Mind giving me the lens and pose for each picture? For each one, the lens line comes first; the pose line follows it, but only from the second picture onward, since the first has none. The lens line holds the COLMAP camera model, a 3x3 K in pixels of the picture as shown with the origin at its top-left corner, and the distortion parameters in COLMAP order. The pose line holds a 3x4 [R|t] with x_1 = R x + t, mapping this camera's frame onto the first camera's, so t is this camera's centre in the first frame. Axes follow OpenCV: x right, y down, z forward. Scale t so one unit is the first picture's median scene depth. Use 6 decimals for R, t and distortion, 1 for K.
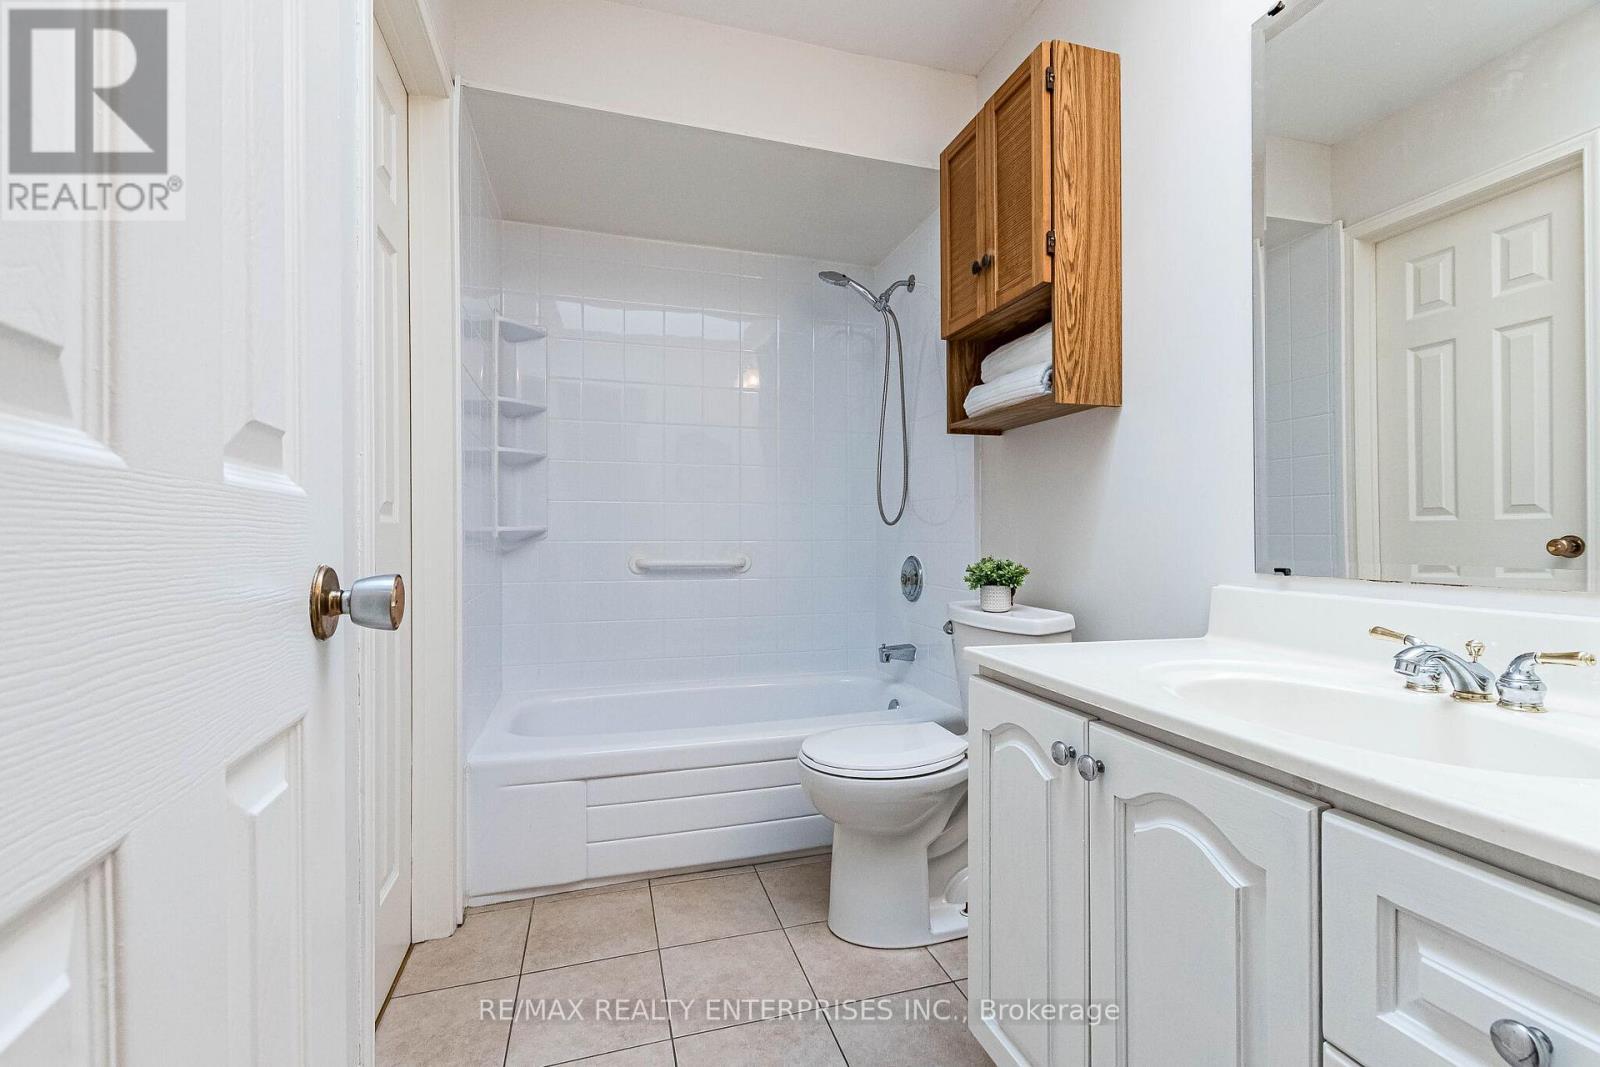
lens RADIAL K [[693.6, 0, 807.4], [0, 693.6, 534.3], [0, 0, 1]] dist [0.003823, -0.001964]
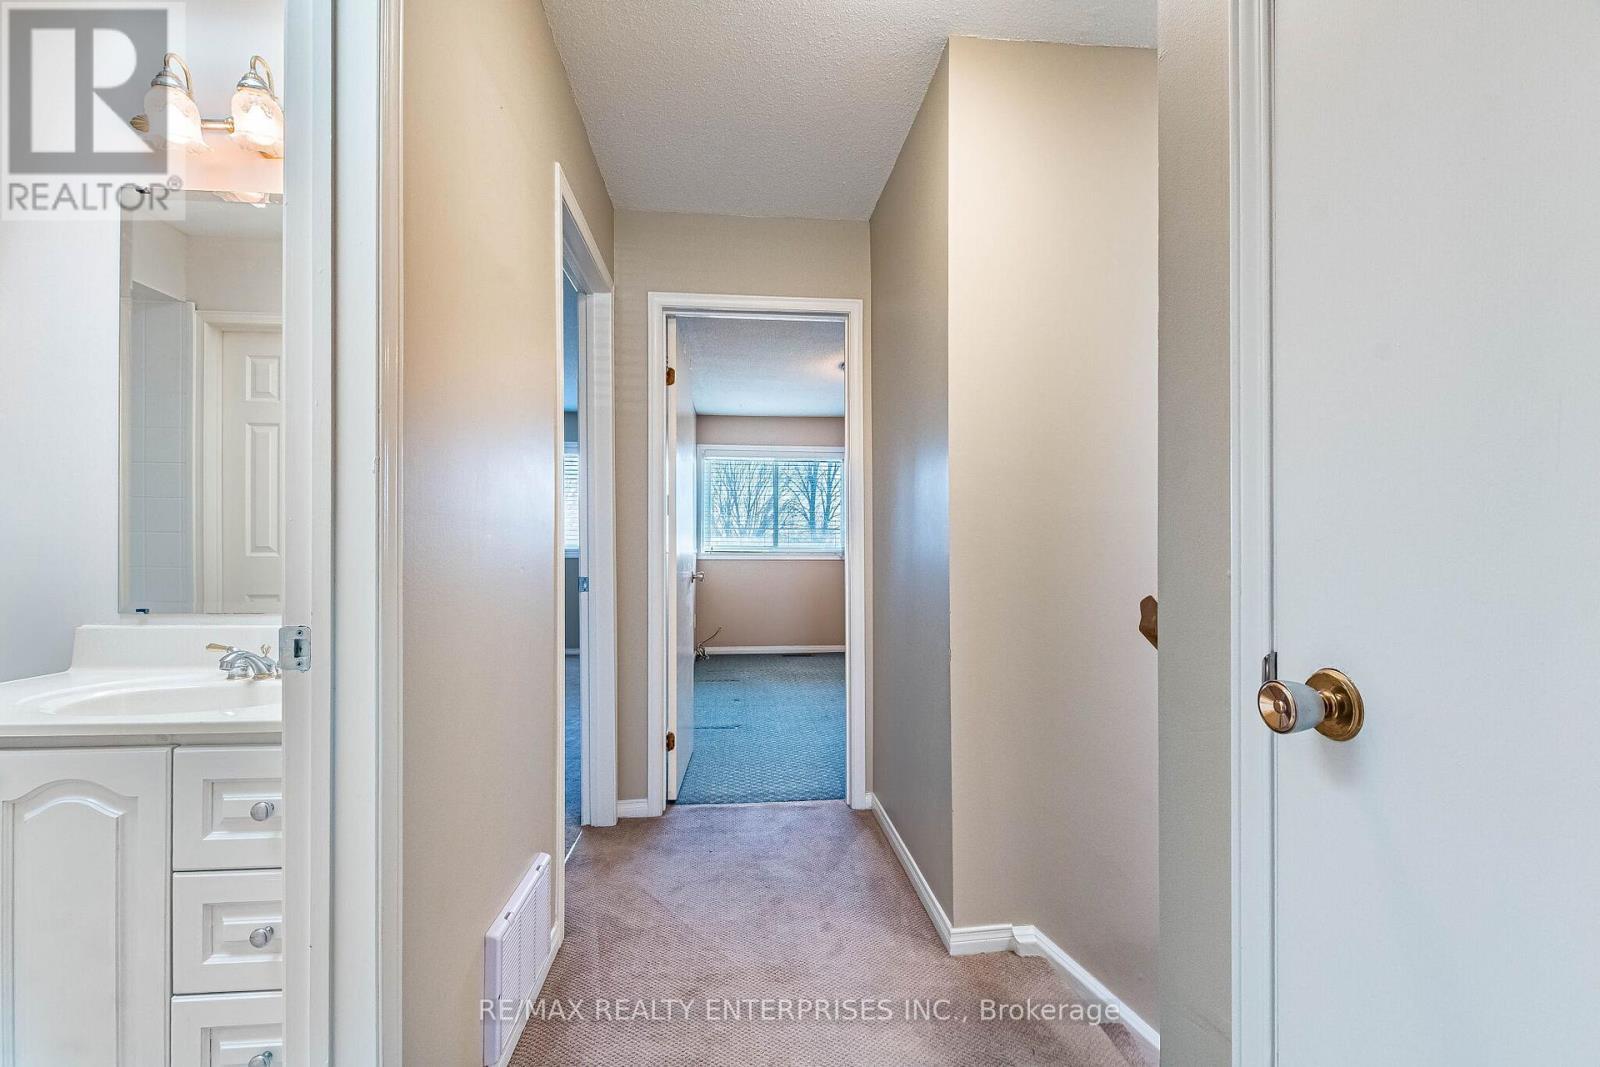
lens RADIAL K [[693.6, 0, 793.9], [0, 693.6, 540.3], [0, 0, 1]] dist [0.003823, -0.001964]
pose [[0.201341, 0.010864, 0.979461, -0.509803], [-0.003441, 0.999940, -0.010384, -0.099407], [-0.979515, -0.001280, 0.201367, -0.677394]]
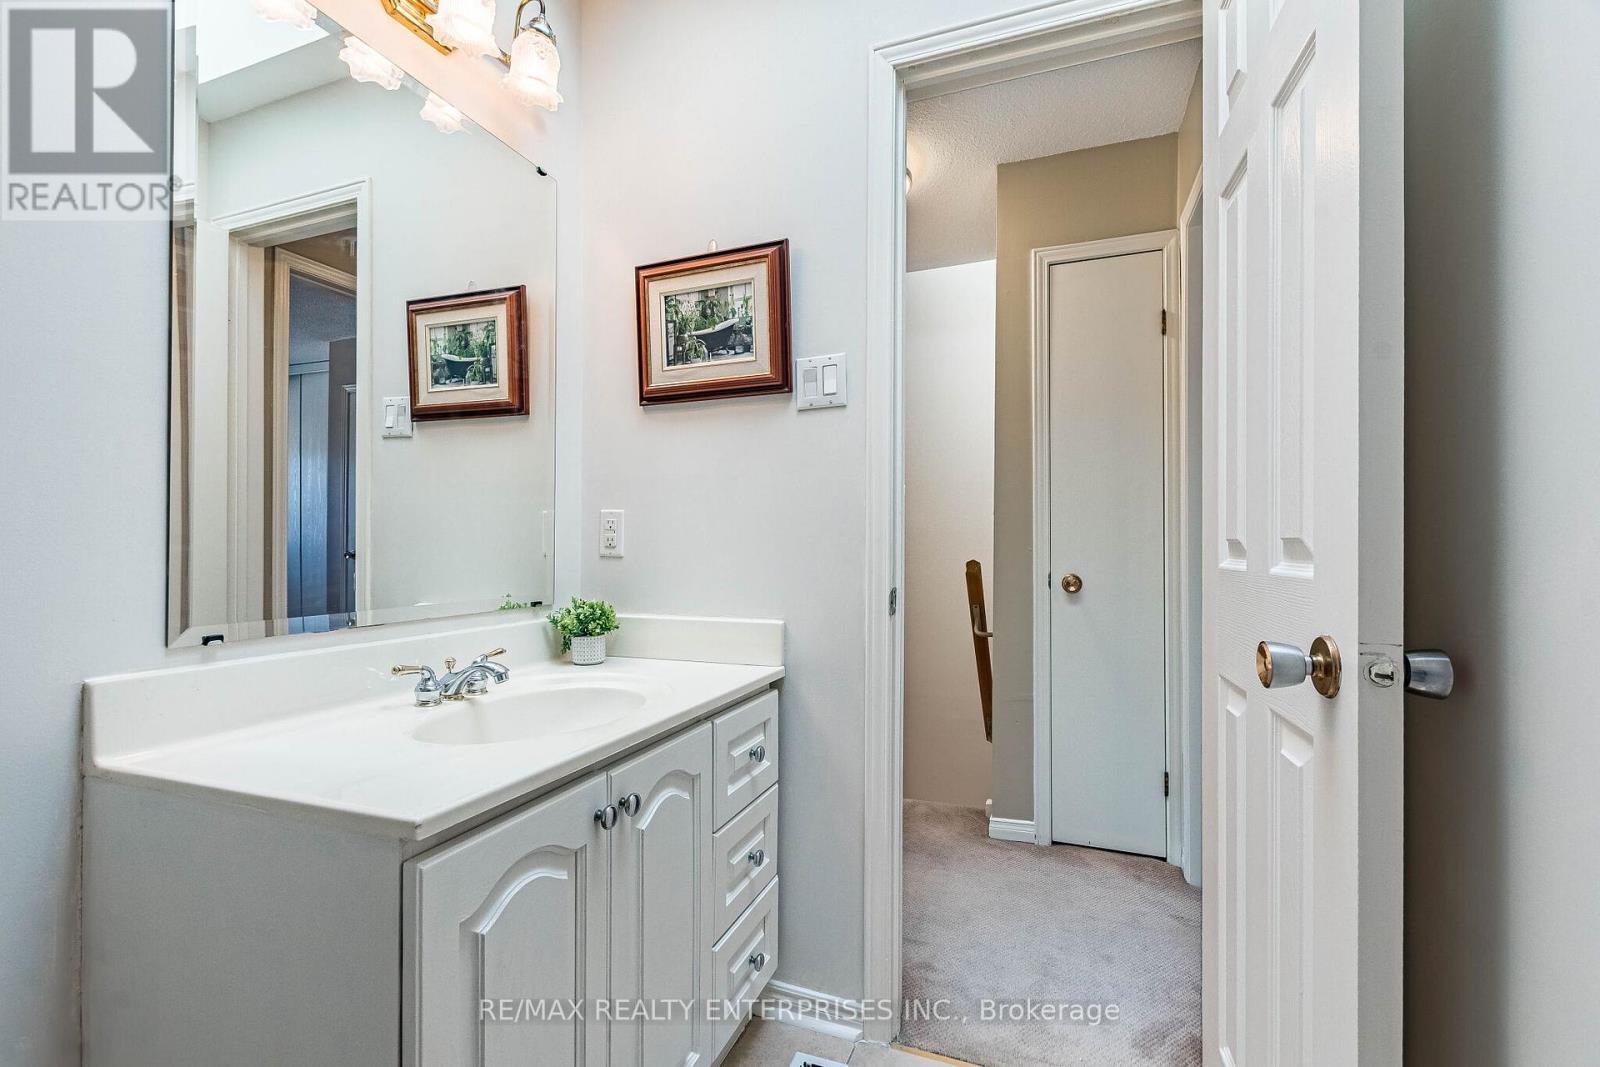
lens RADIAL K [[693.6, 0, 801.6], [0, 693.6, 540.9], [0, 0, 1]] dist [0.003823, -0.001964]
pose [[-0.795074, 0.007223, 0.606469, -0.473225], [-0.000529, 0.999920, -0.012603, -0.069989], [-0.606512, -0.010341, -0.795007, 1.661943]]
